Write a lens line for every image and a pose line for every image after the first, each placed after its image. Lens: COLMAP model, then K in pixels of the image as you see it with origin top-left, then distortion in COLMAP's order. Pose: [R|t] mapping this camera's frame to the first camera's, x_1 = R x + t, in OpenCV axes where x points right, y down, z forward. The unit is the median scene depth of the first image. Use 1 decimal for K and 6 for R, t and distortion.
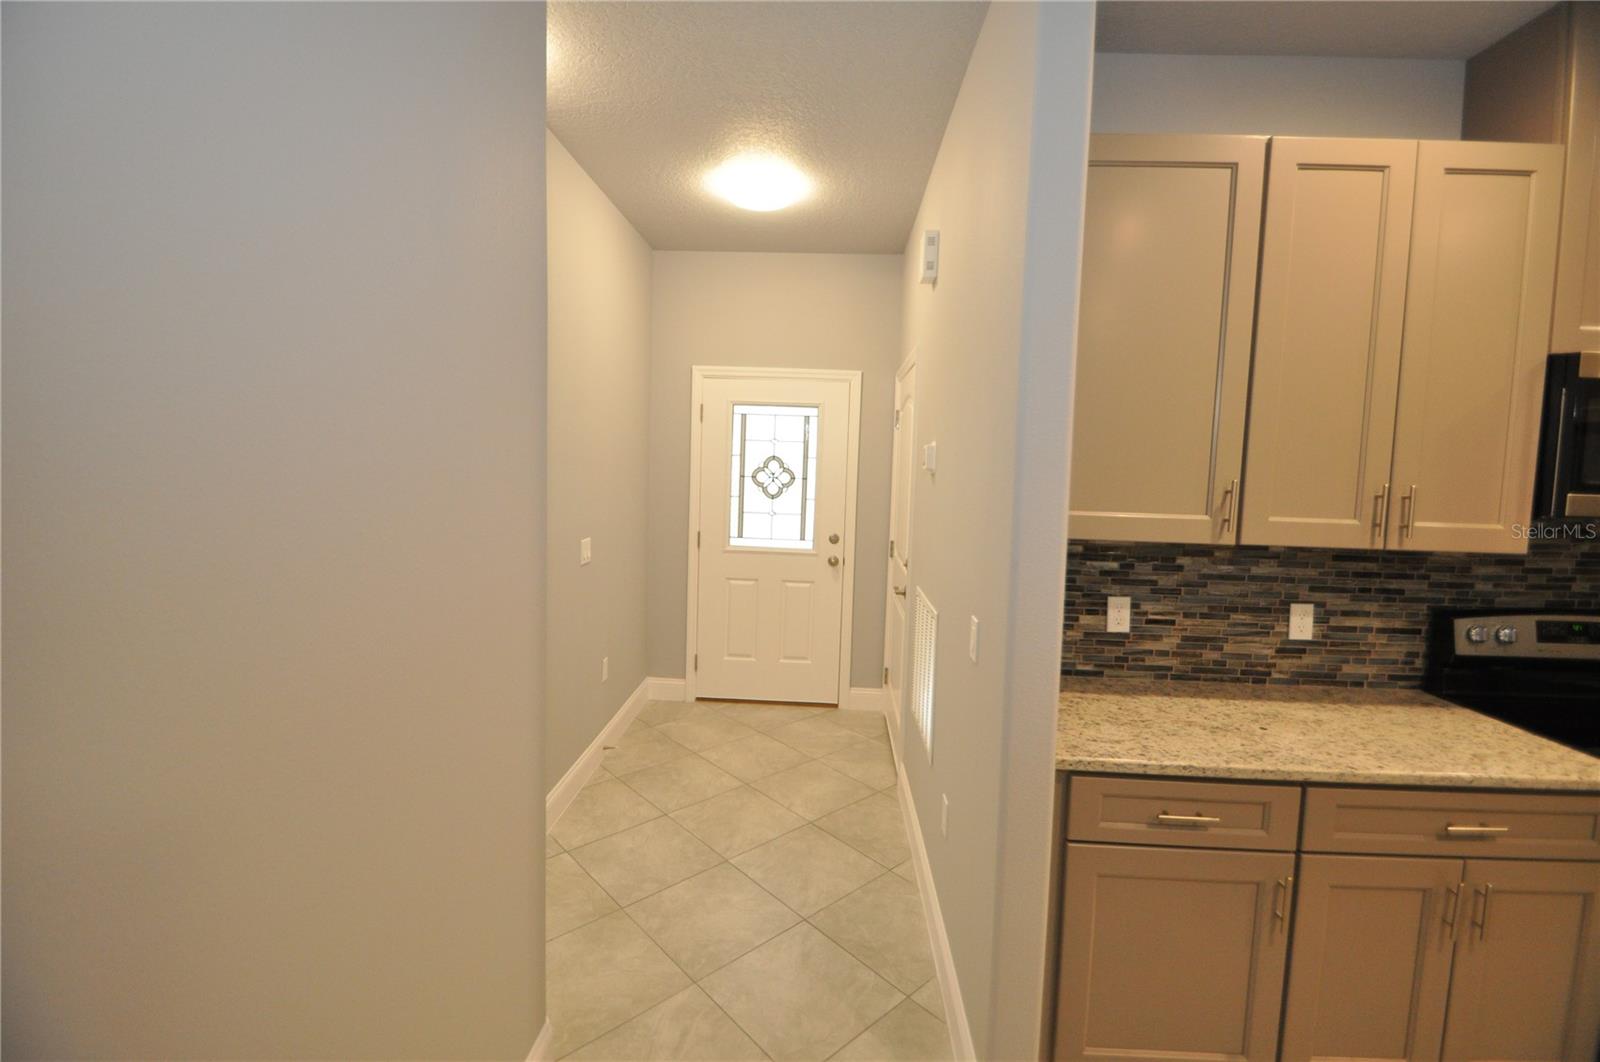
lens RADIAL K [[680.3, 0, 804.2], [0, 680.3, 507.1], [0, 0, 1]] dist [0.003383, -0.014232]
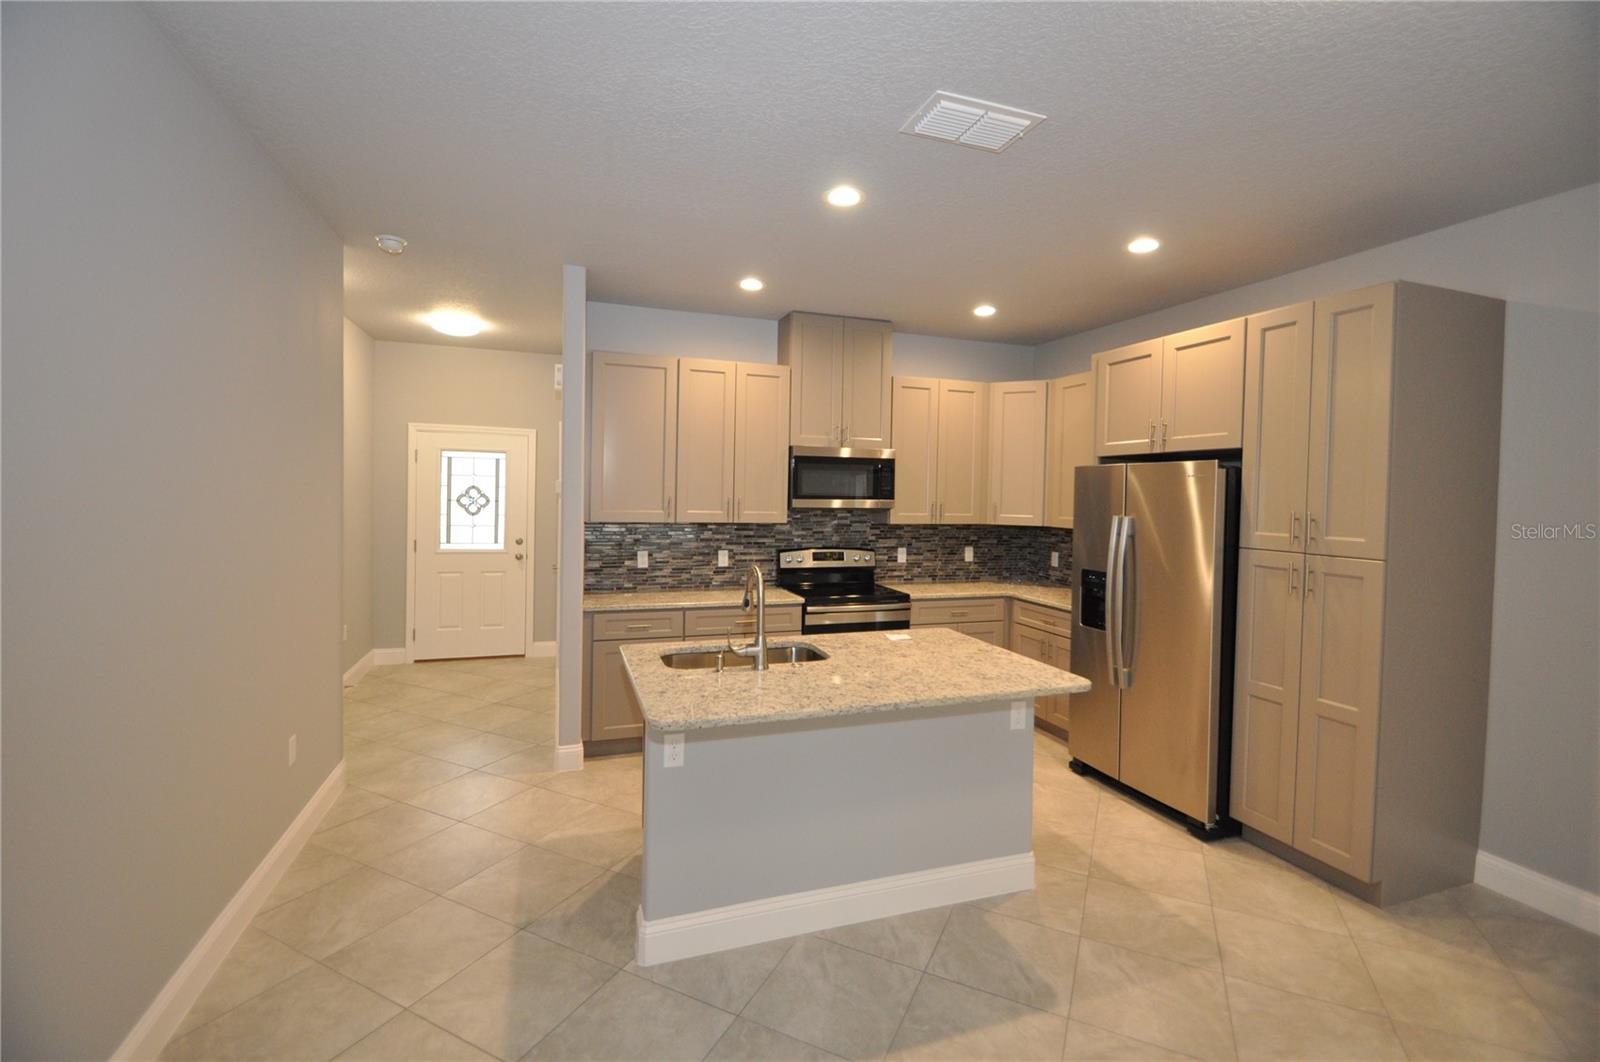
lens RADIAL K [[680.3, 0, 804.2], [0, 680.3, 507.1], [0, 0, 1]] dist [0.003383, -0.014232]
pose [[0.928365, -0.018208, 0.371224, 0.087067], [0.032461, 0.998955, -0.032181, 0.048452], [-0.370250, 0.041926, 0.927986, -0.740233]]
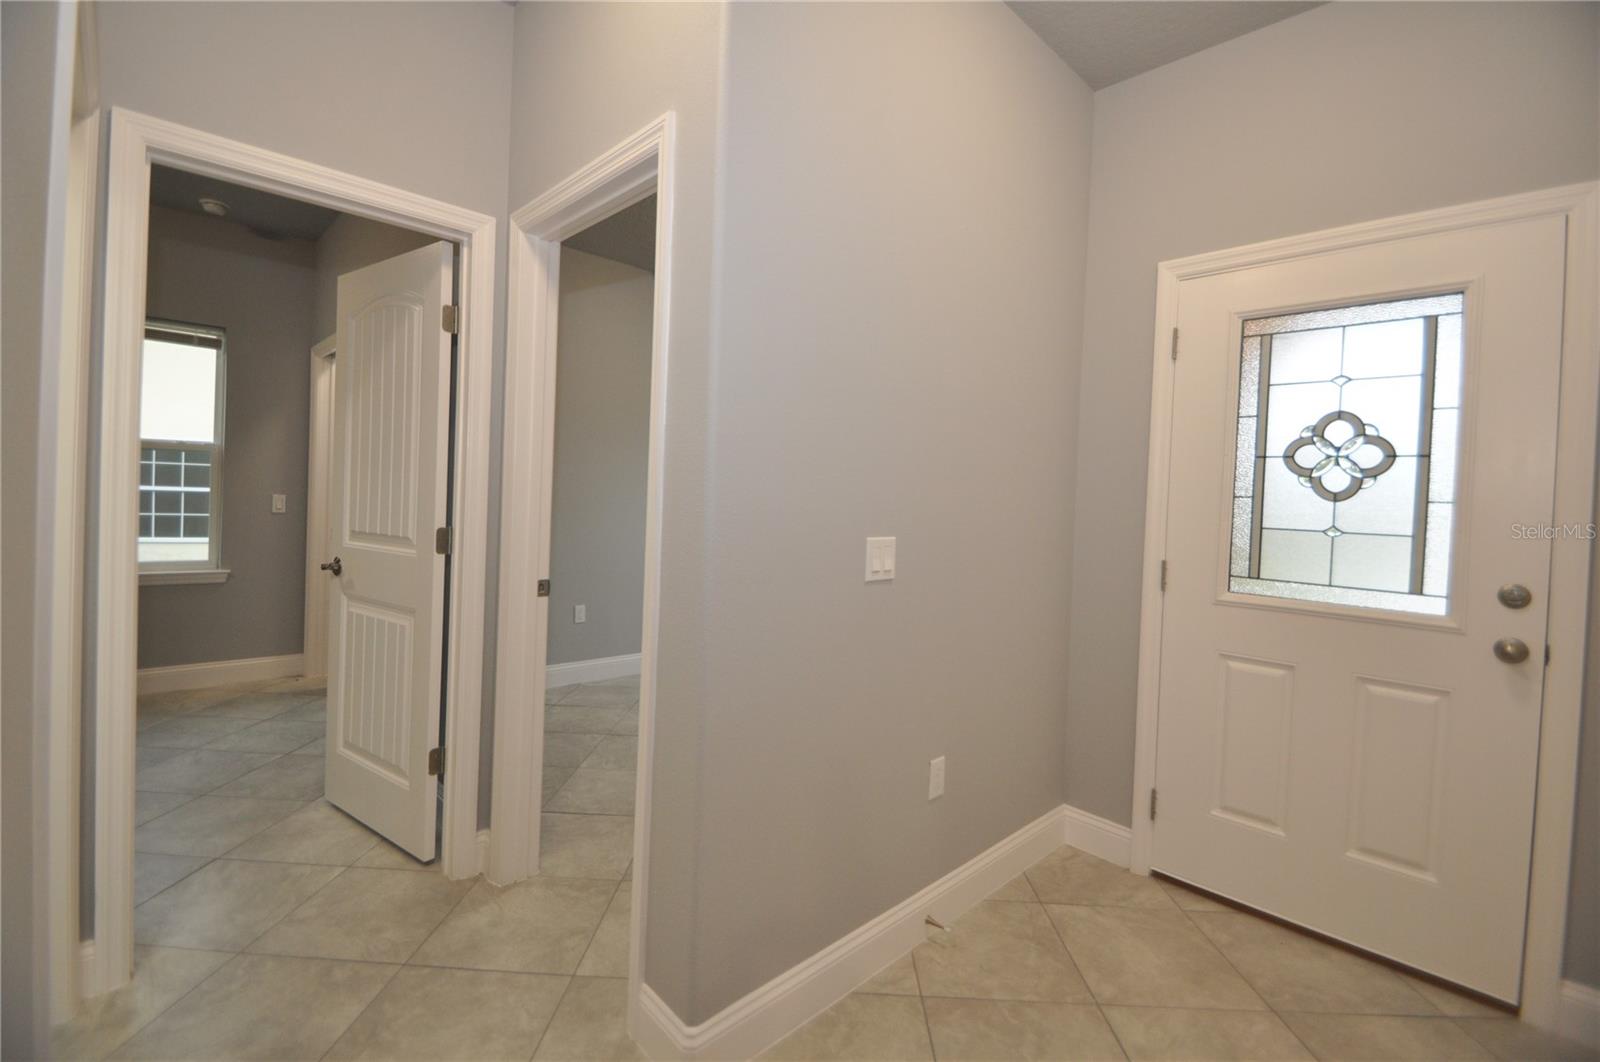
lens RADIAL K [[680.3, 0, 804.2], [0, 680.3, 507.1], [0, 0, 1]] dist [0.003383, -0.014232]
pose [[0.717438, 0.004237, -0.696609, 0.021489], [-0.065151, 0.996007, -0.061040, 0.055564], [0.693569, 0.089177, 0.714850, 0.499080]]
